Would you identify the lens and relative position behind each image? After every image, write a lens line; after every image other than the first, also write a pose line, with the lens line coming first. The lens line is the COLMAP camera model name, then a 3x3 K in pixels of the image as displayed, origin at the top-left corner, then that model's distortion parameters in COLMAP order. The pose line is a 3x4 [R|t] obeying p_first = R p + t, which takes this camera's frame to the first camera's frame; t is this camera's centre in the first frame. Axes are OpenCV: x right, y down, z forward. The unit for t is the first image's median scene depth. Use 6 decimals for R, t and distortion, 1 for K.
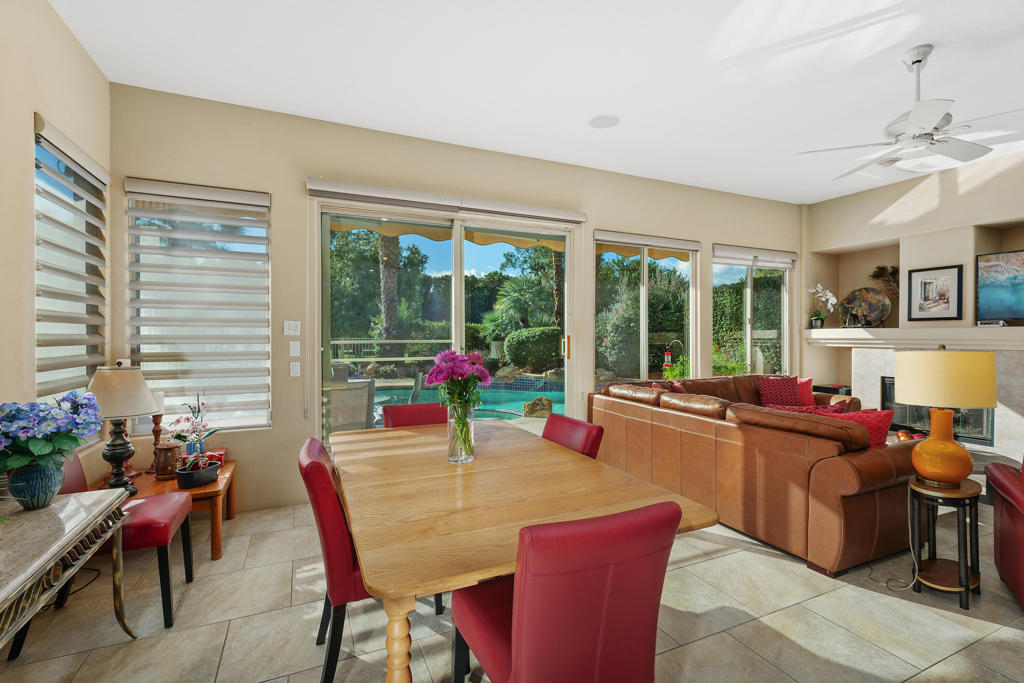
lens RADIAL K [[461.9, 0, 512.0], [0, 461.9, 341.5], [0, 0, 1]] dist [0.002481, 0.000431]
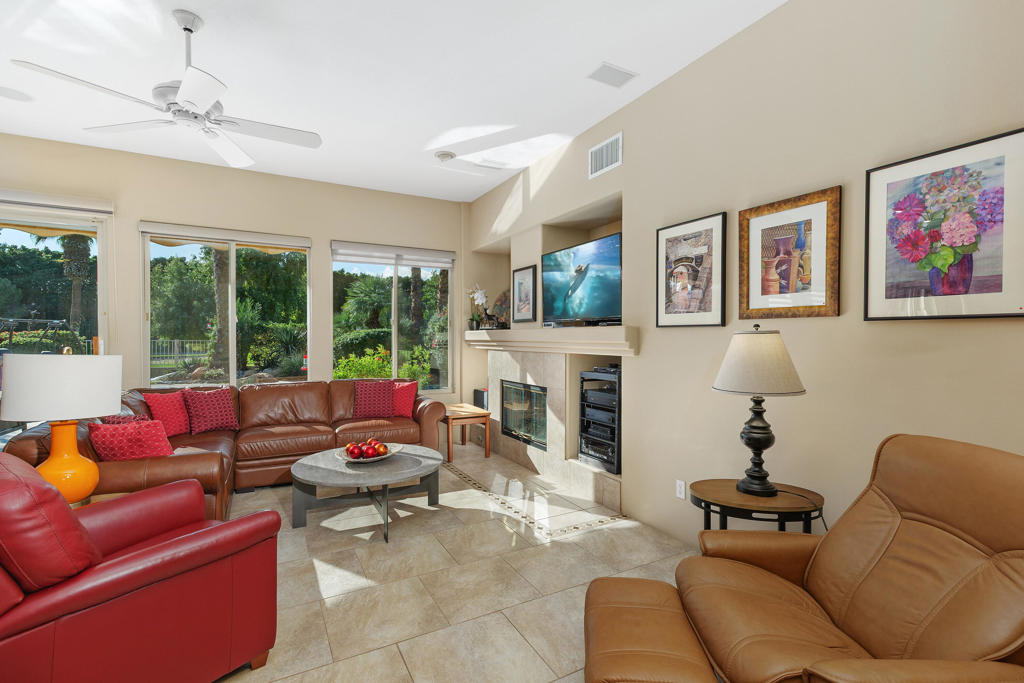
lens RADIAL K [[461.9, 0, 512.0], [0, 461.9, 341.5], [0, 0, 1]] dist [0.002481, 0.000431]
pose [[0.997468, 0.001039, 0.071104, 0.753736], [-0.000673, 0.999986, -0.005163, 0.000738], [-0.071108, 0.005102, 0.997456, 0.029020]]
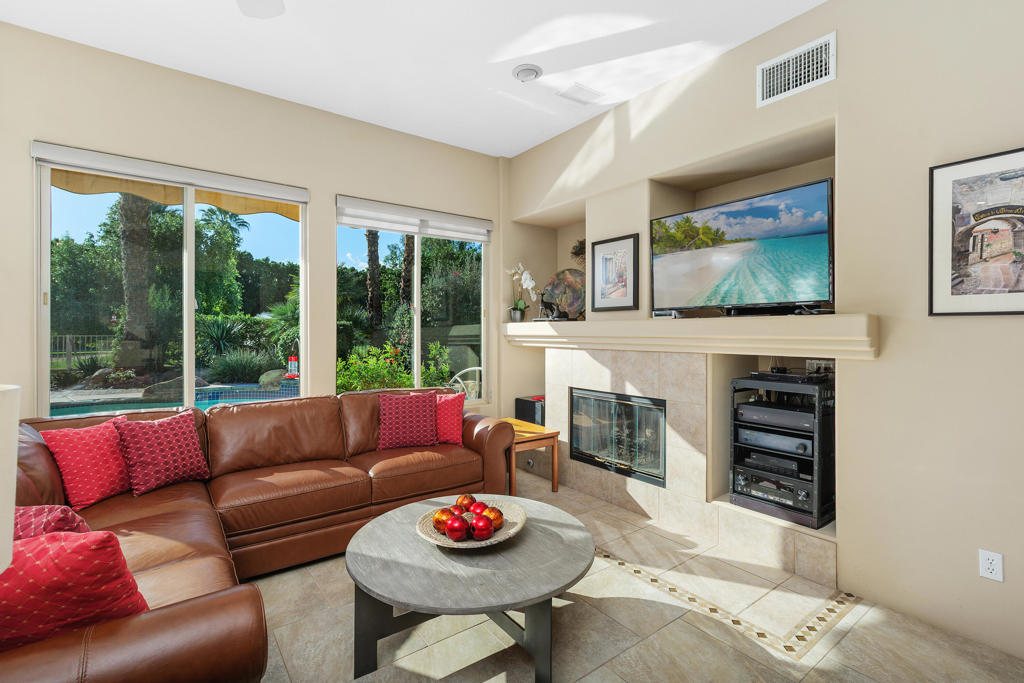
lens RADIAL K [[464.7, 0, 512.0], [0, 464.7, 331.1], [0, 0, 1]] dist [0.001979, 0.000104]
pose [[0.977309, 0.000422, 0.211819, 0.553123], [0.002673, 0.999894, -0.014321, -0.002912], [-0.211802, 0.014562, 0.977204, 0.295334]]
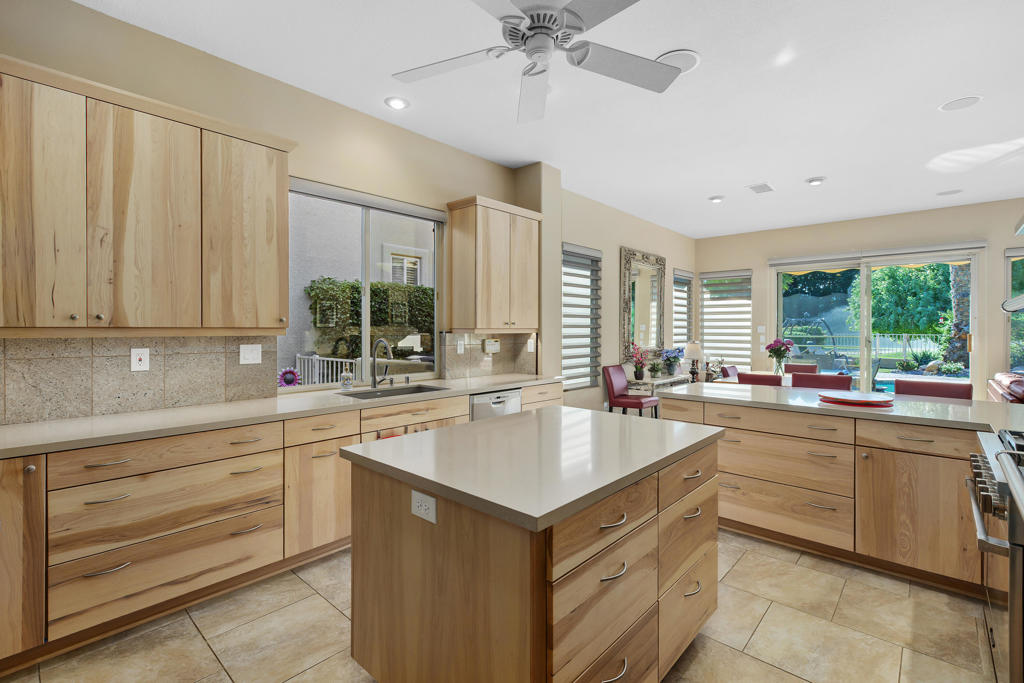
lens RADIAL K [[464.7, 0, 512.0], [0, 464.7, 331.1], [0, 0, 1]] dist [0.001979, 0.000104]
pose [[0.395675, 0.005504, -0.918374, 0.710500], [-0.014435, 0.999896, -0.000226, -0.003610], [0.918277, 0.013347, 0.395713, -0.625981]]
